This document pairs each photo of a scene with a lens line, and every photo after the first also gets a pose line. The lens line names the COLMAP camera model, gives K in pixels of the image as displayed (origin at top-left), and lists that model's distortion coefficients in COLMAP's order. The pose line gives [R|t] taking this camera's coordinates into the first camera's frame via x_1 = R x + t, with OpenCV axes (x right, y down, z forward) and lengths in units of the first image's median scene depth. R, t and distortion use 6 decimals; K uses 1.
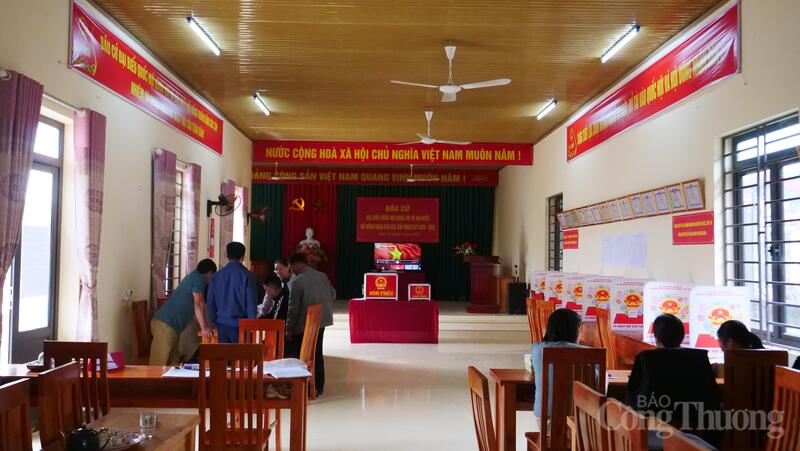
lens RADIAL K [[764.6, 0, 400.0], [0, 764.6, 224.3], [0, 0, 1]] dist [-0.001811, 0.000000]
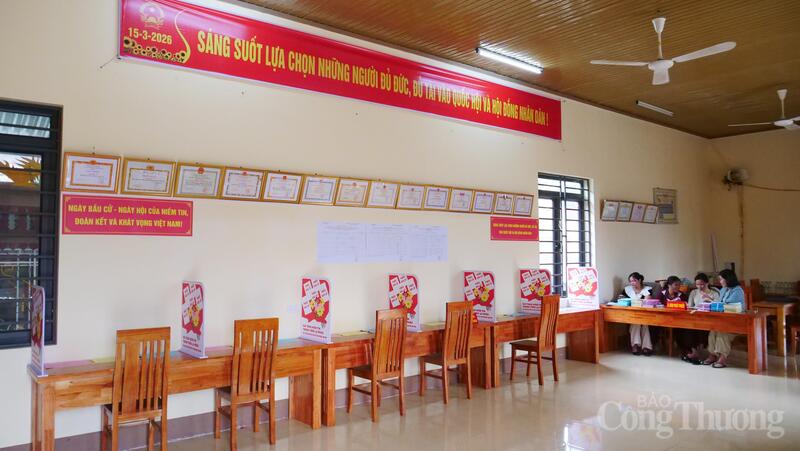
lens RADIAL K [[605.5, 0, 400.5], [0, 605.5, 222.5], [0, 0, 1]] dist [0.001199, -0.000470]
pose [[-0.634991, 0.036642, 0.771650, -0.297695], [-0.029338, 0.997010, -0.071485, 0.072667], [-0.771962, -0.068031, -0.632017, 1.738042]]
